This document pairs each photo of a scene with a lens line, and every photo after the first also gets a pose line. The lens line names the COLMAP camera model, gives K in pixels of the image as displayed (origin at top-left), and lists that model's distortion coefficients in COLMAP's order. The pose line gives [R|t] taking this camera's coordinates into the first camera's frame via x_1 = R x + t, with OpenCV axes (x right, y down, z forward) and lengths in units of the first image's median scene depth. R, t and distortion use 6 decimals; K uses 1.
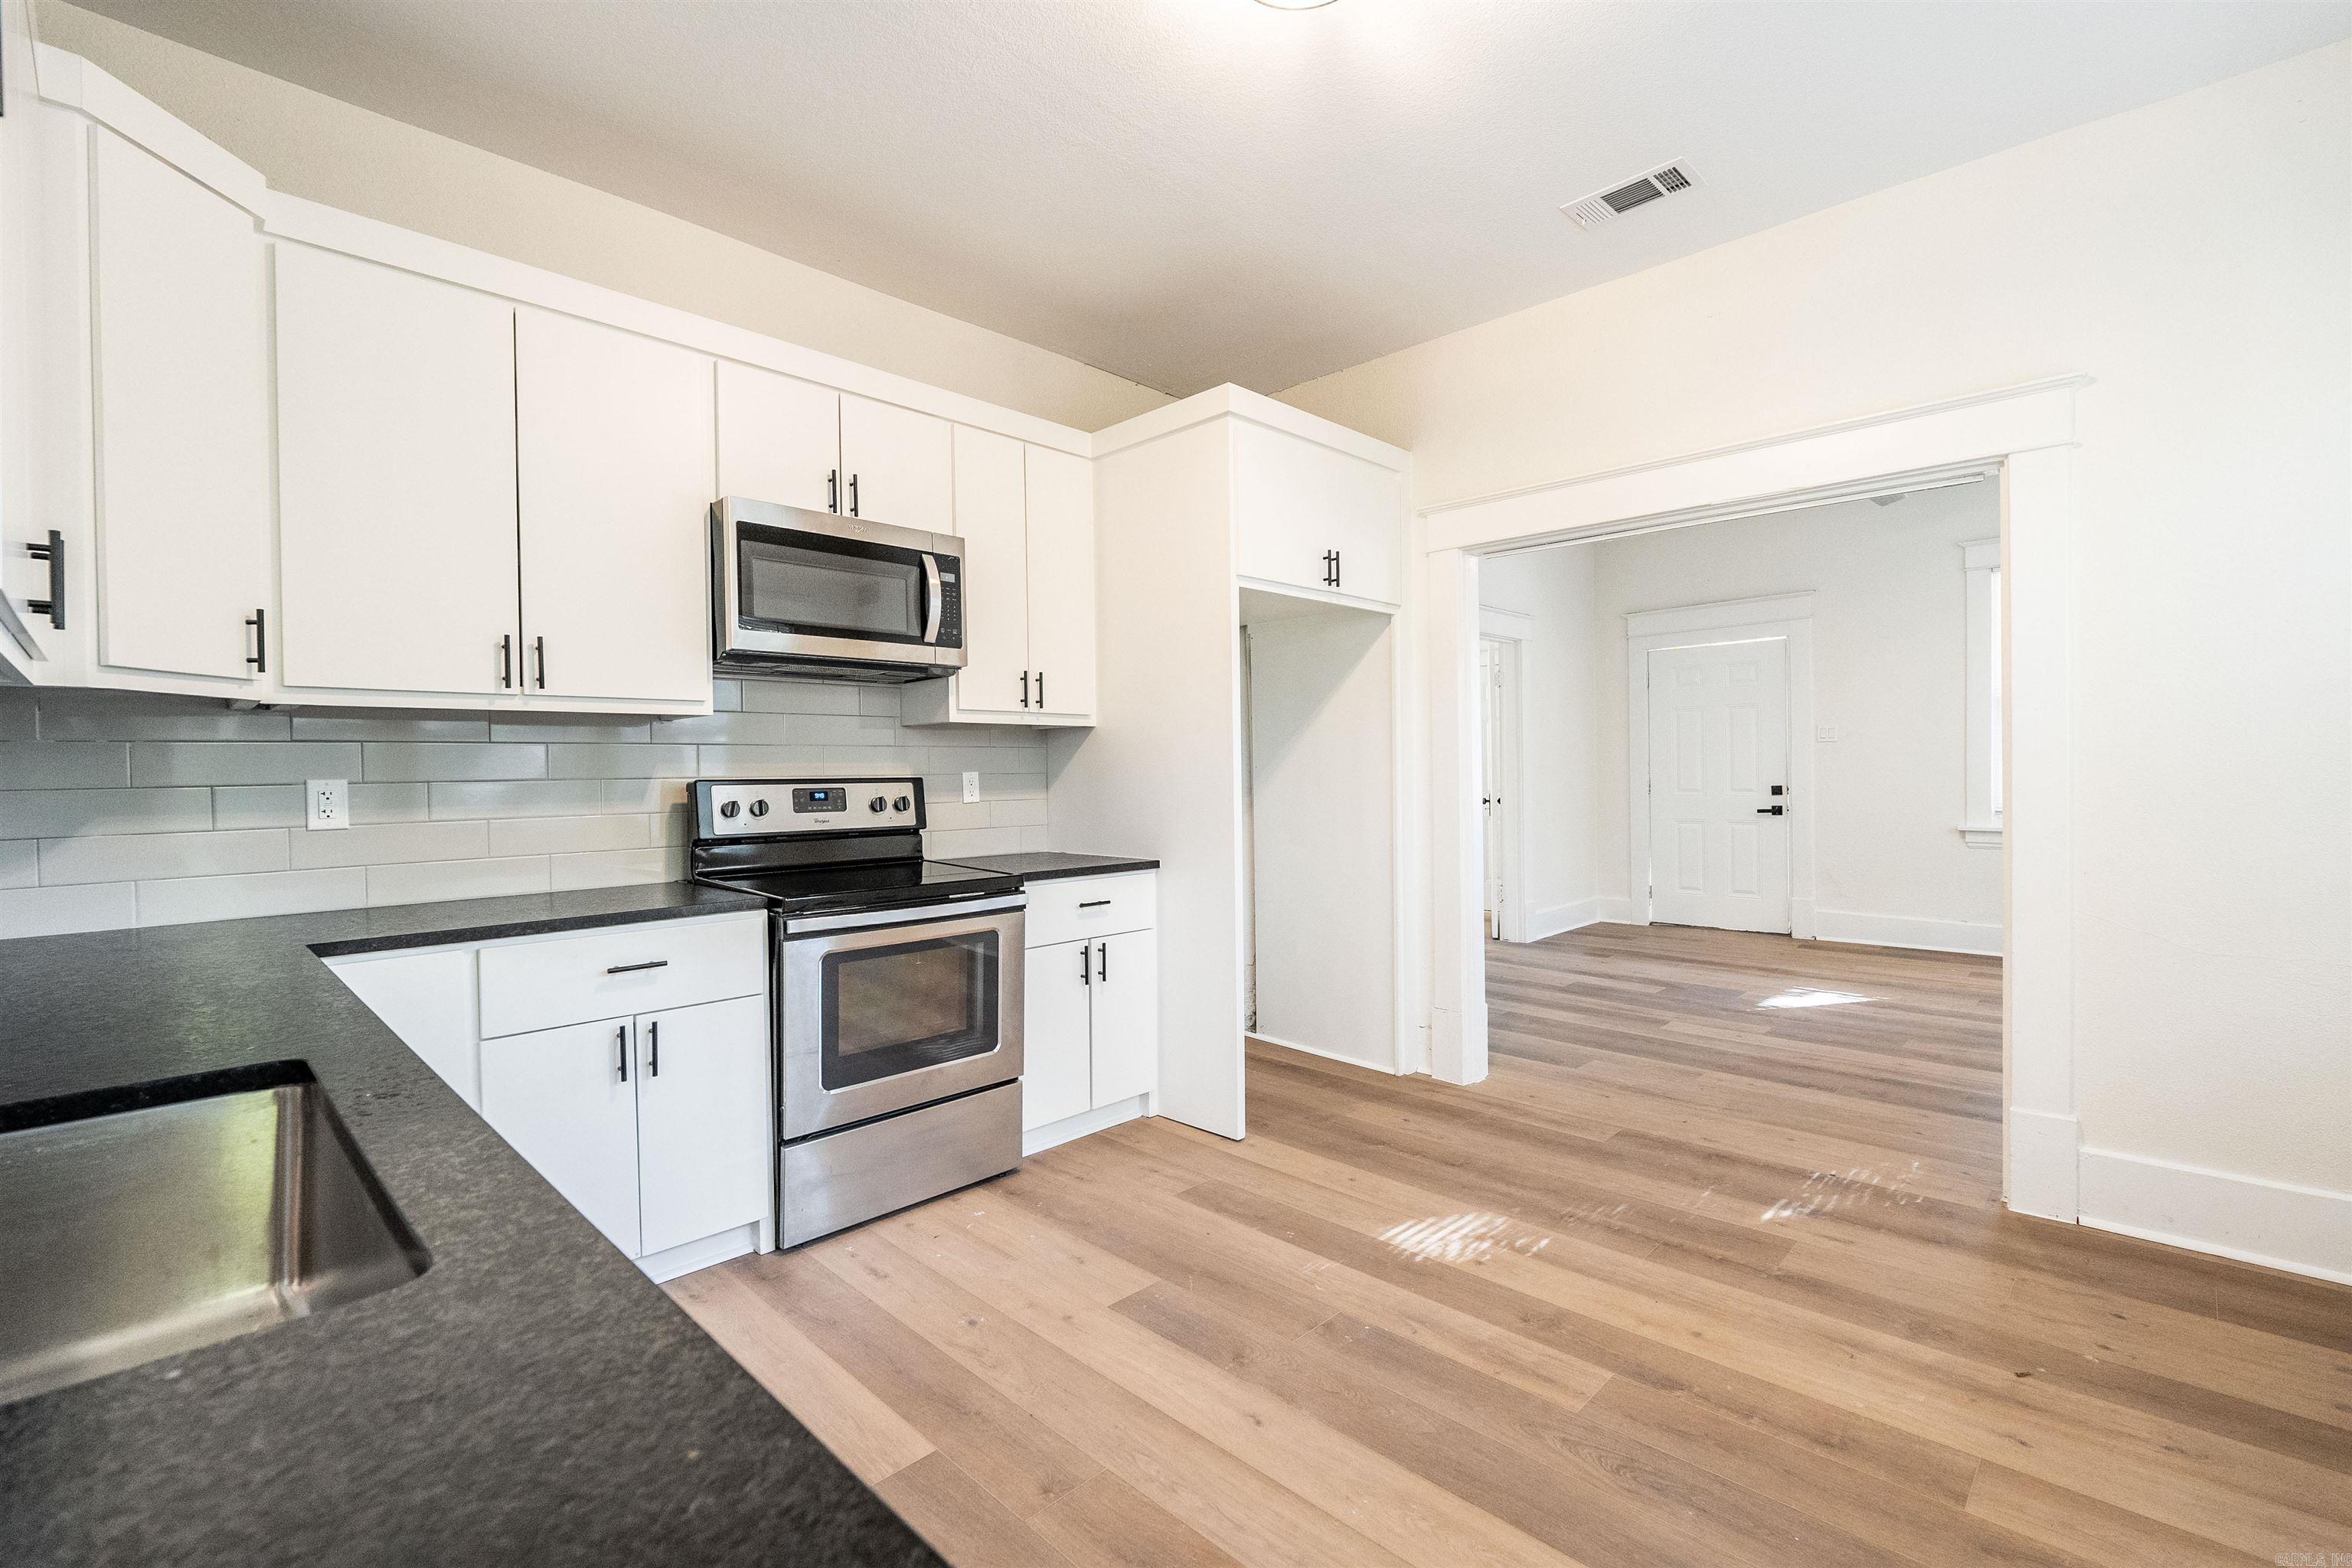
lens RADIAL K [[1027.0, 0, 1176.0], [0, 1027.0, 784.0], [0, 0, 1]] dist [-0.004006, -0.000381]
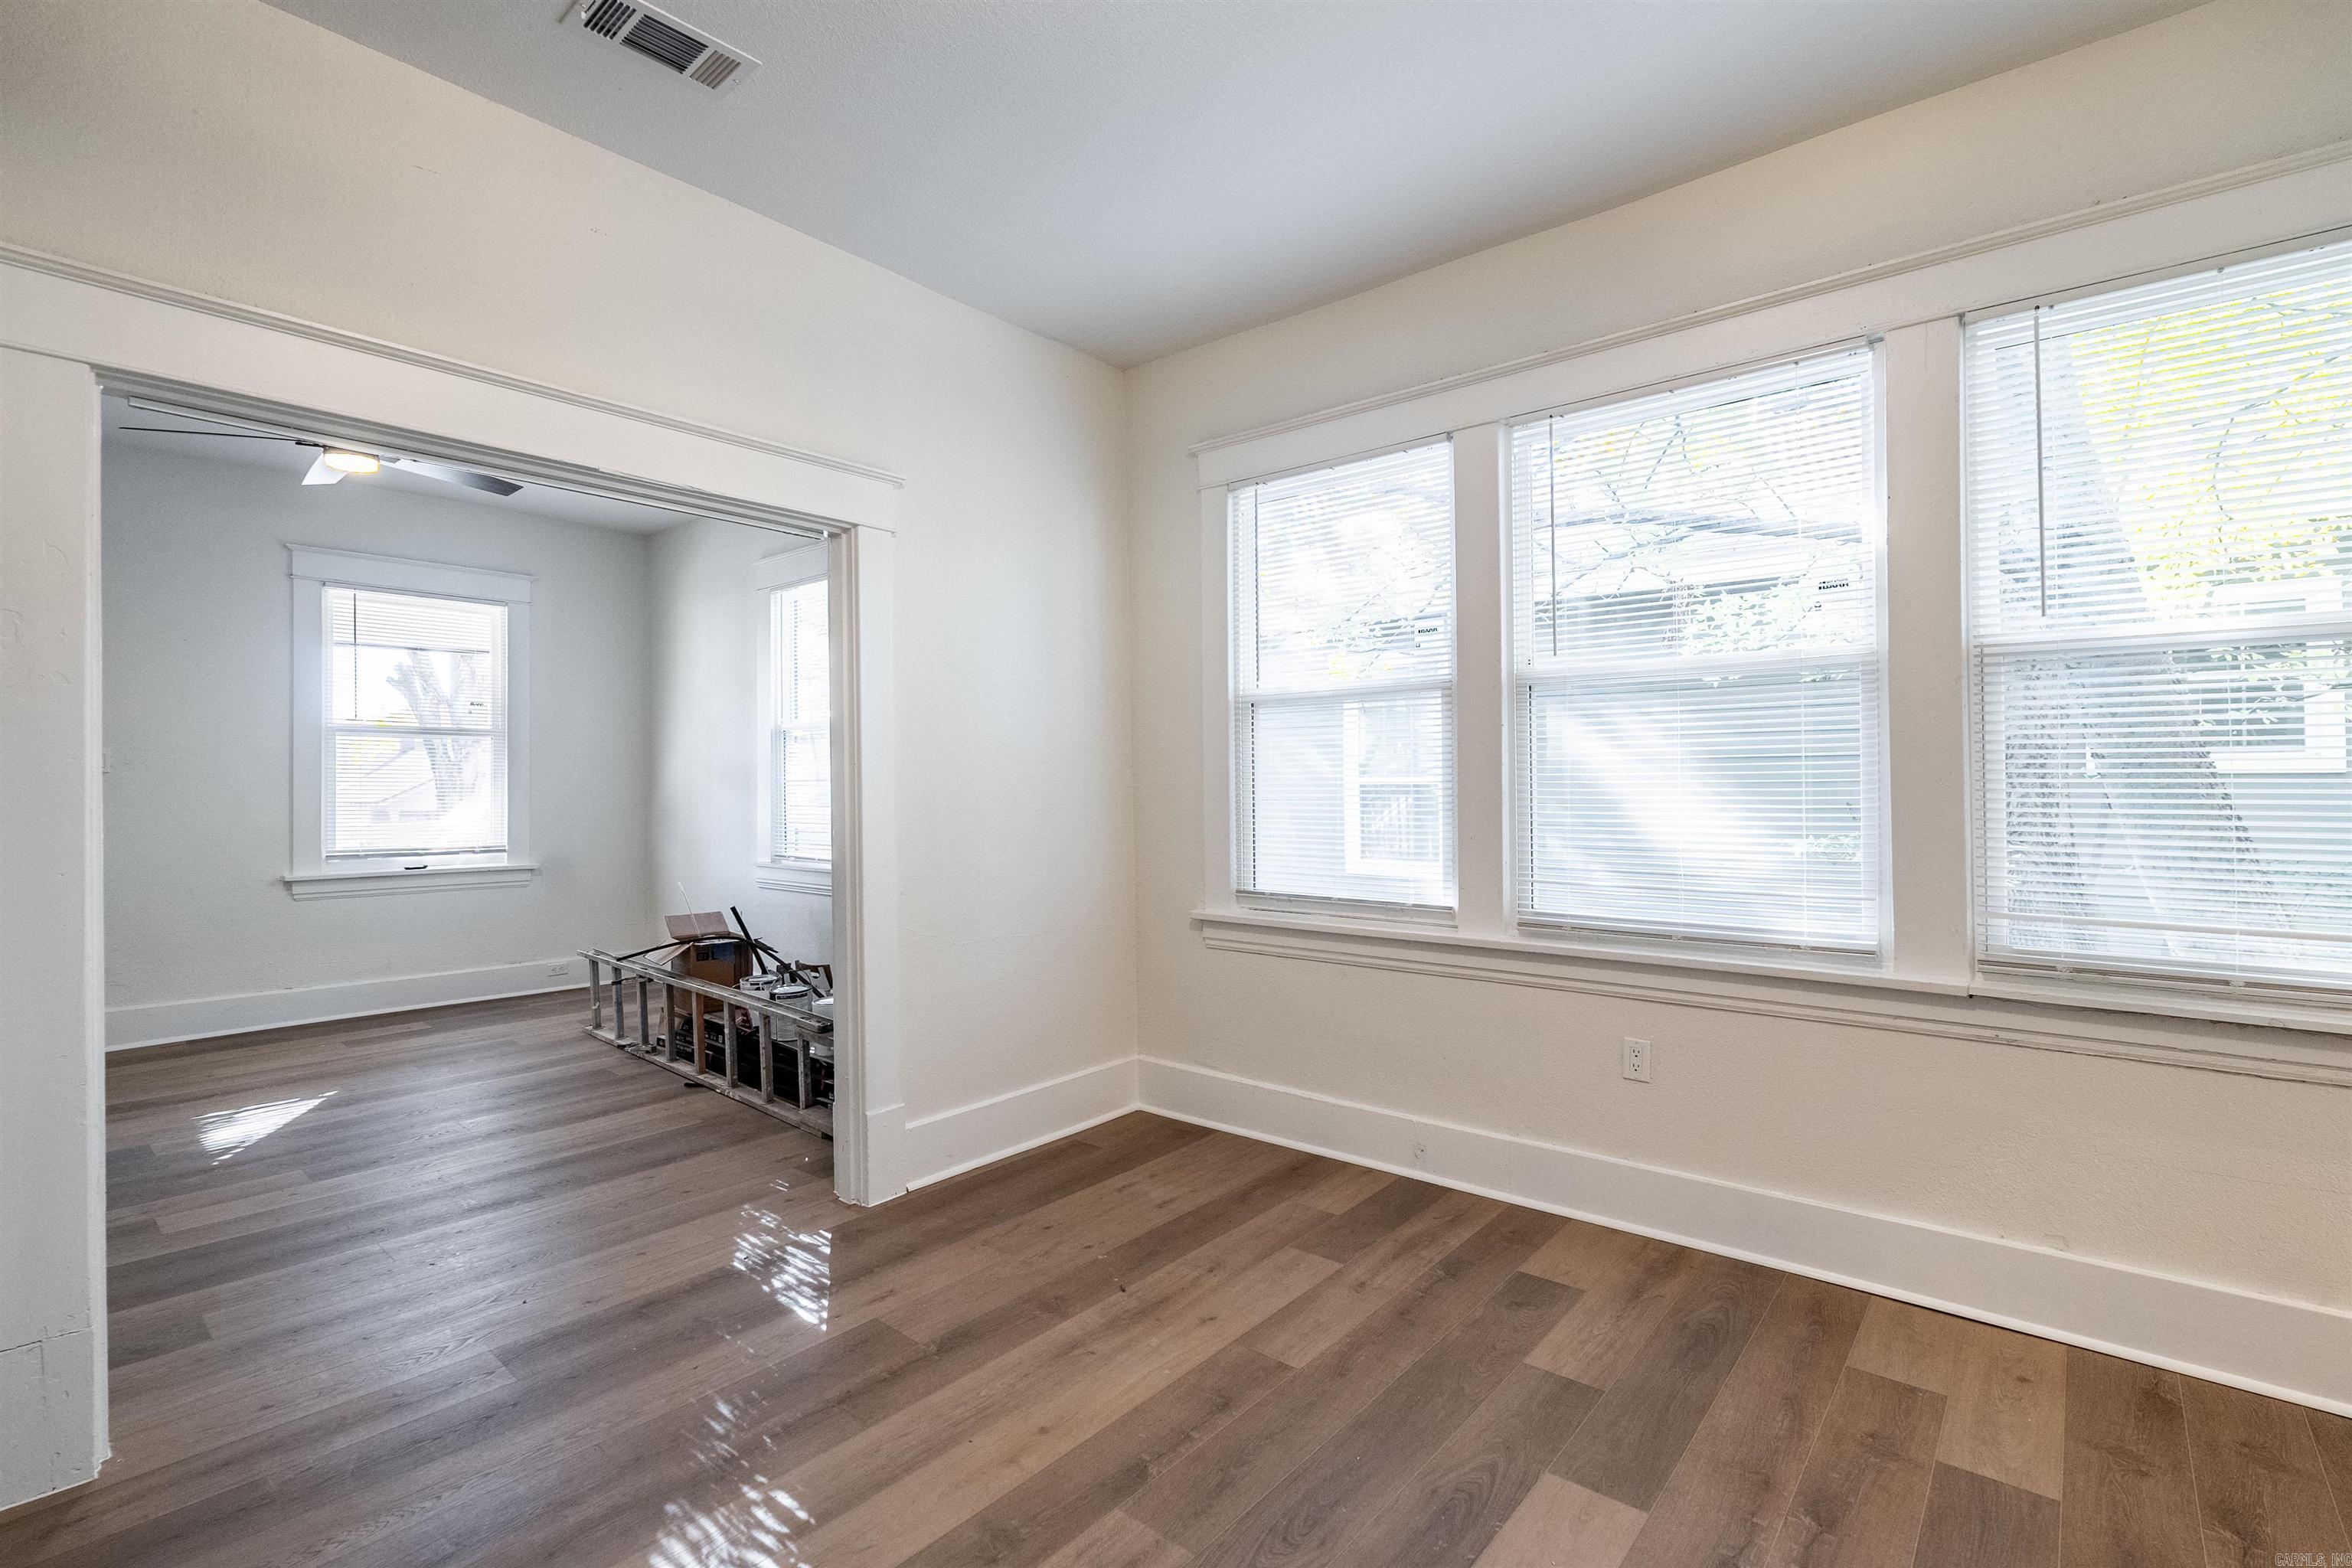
lens RADIAL K [[1066.0, 0, 1167.5], [0, 1066.0, 770.5], [0, 0, 1]] dist [-0.004751, -0.000650]
pose [[-0.066518, 0.024924, 0.997474, -0.402963], [0.024345, 0.999431, -0.023349, -0.020621], [-0.997488, 0.022731, -0.067087, 0.831928]]
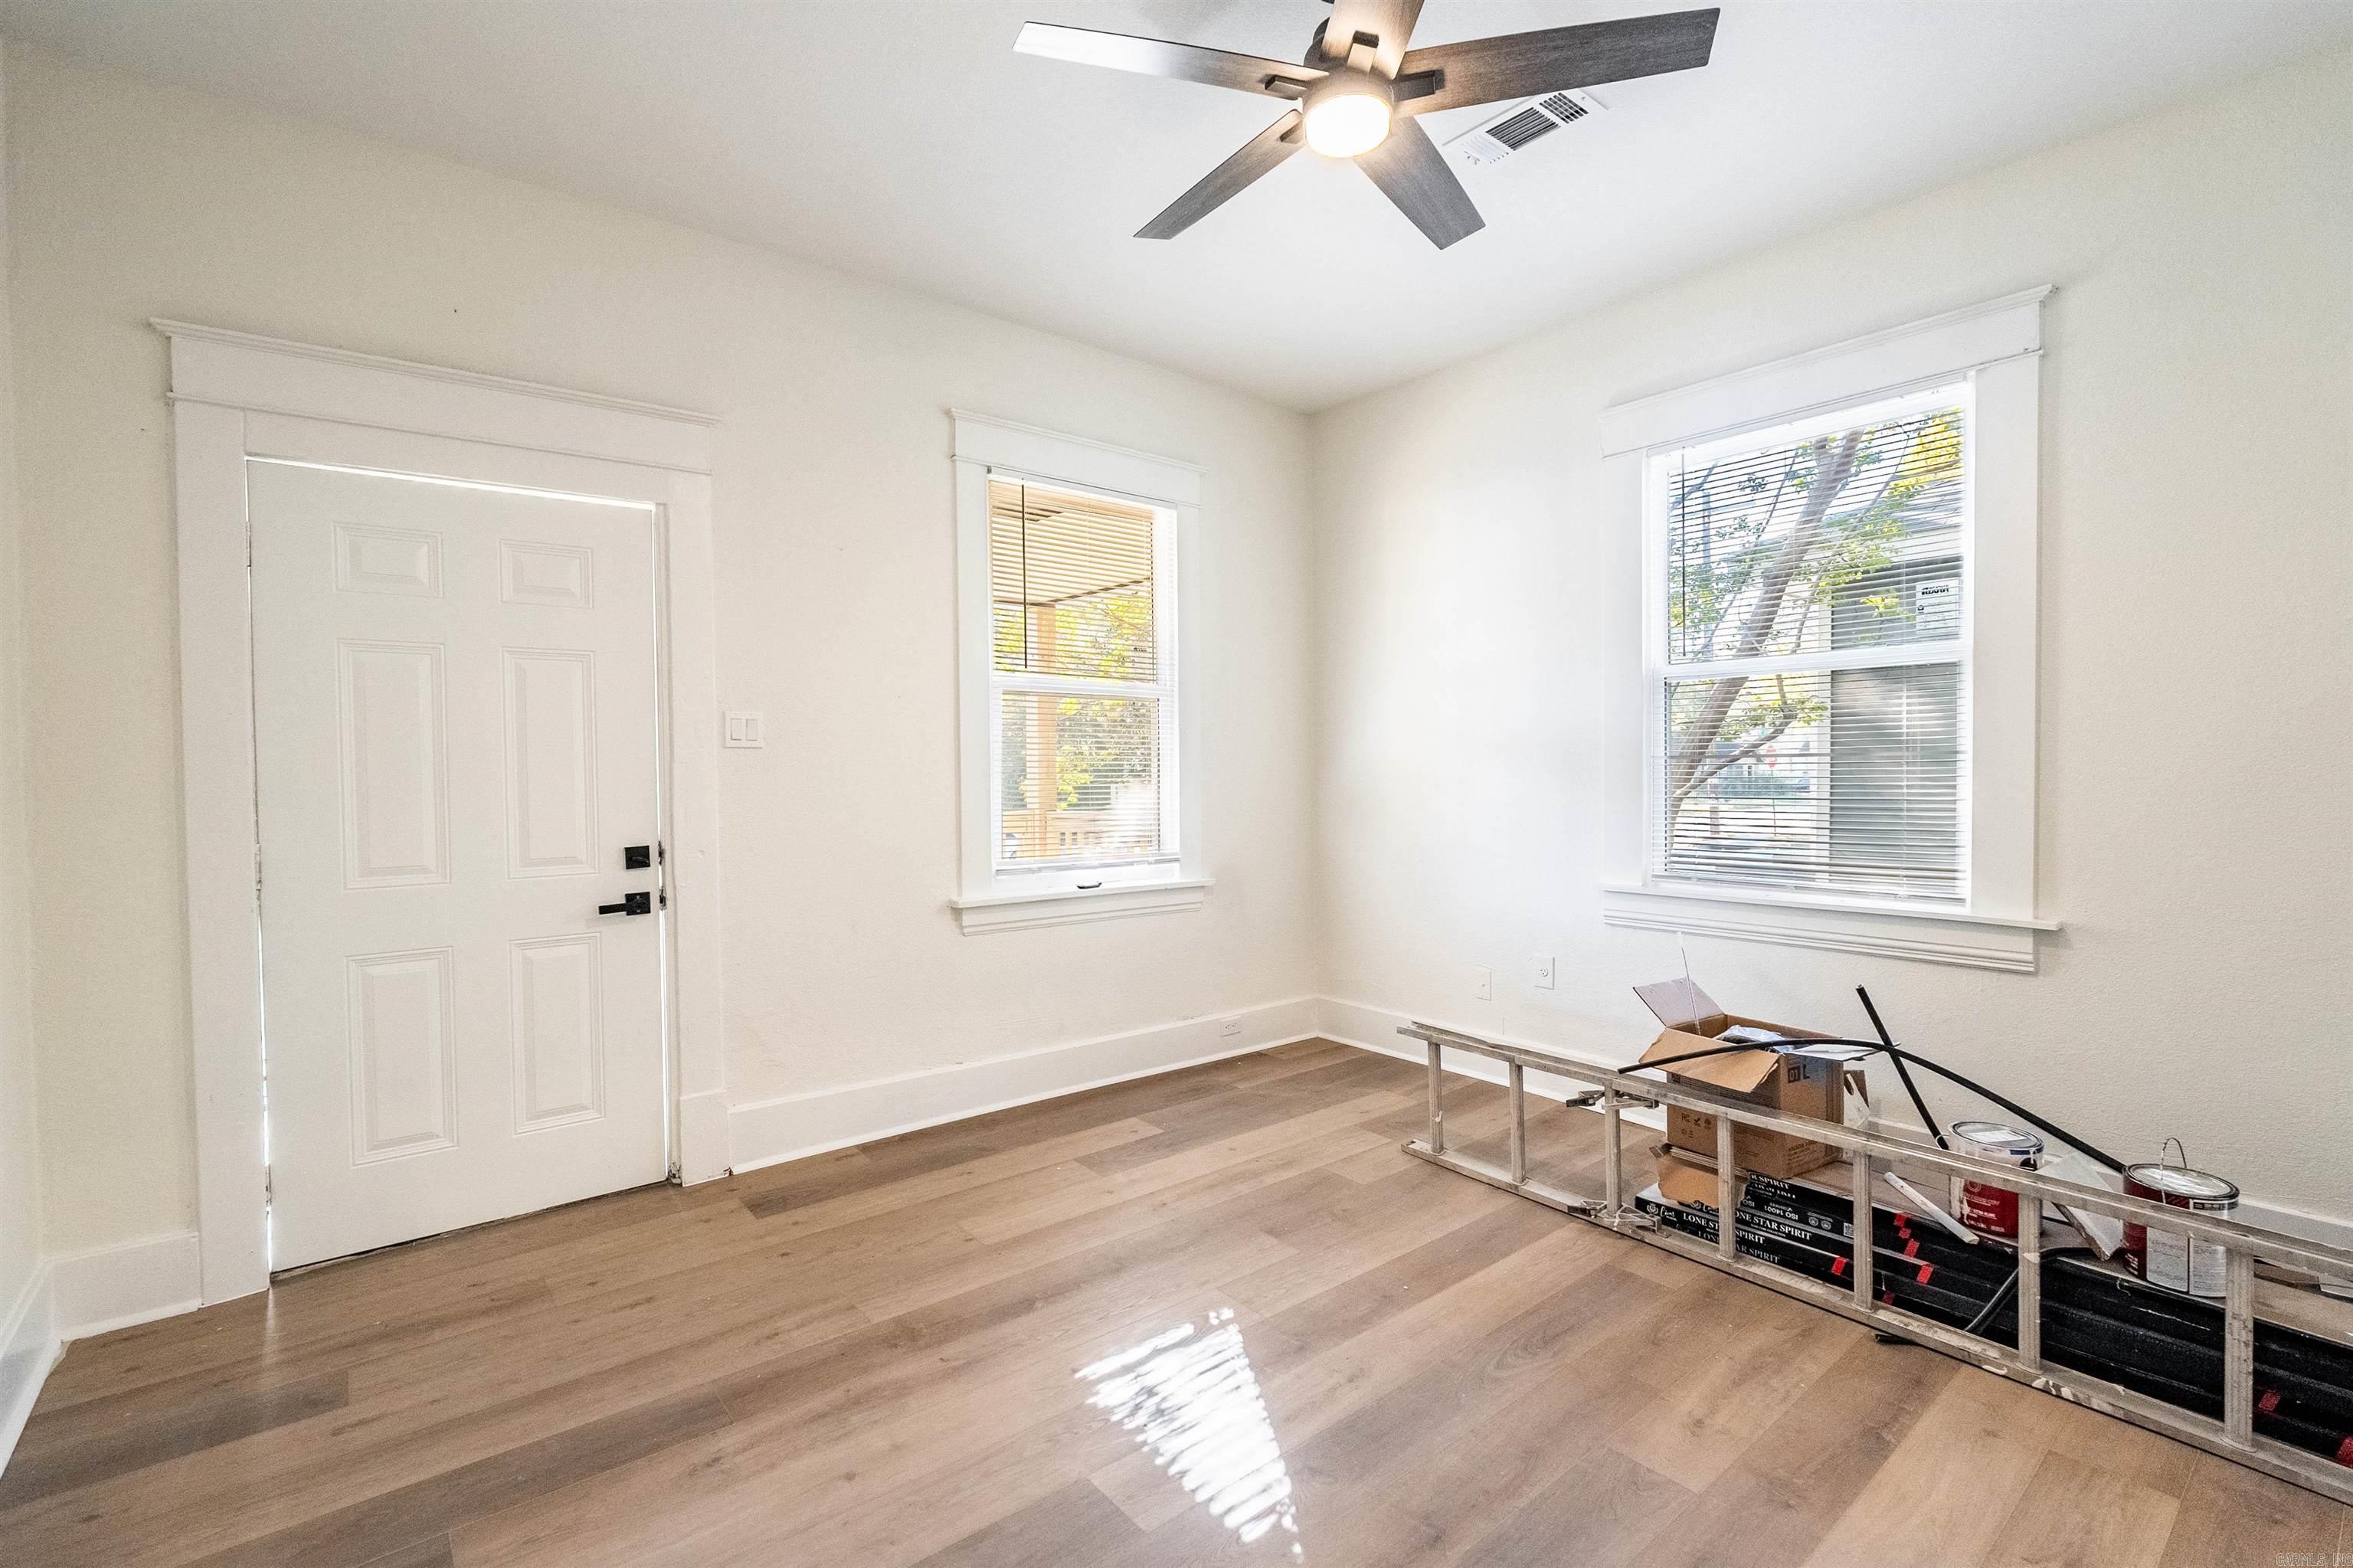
lens RADIAL K [[1054.5, 0, 1176.5], [0, 1054.5, 784.0], [0, 0, 1]] dist [-0.001253, -0.000248]
pose [[0.108860, -0.003877, 0.994049, 0.476445], [0.022693, 0.999741, 0.001414, -0.056845], [-0.993798, 0.022404, 0.108920, 2.040577]]
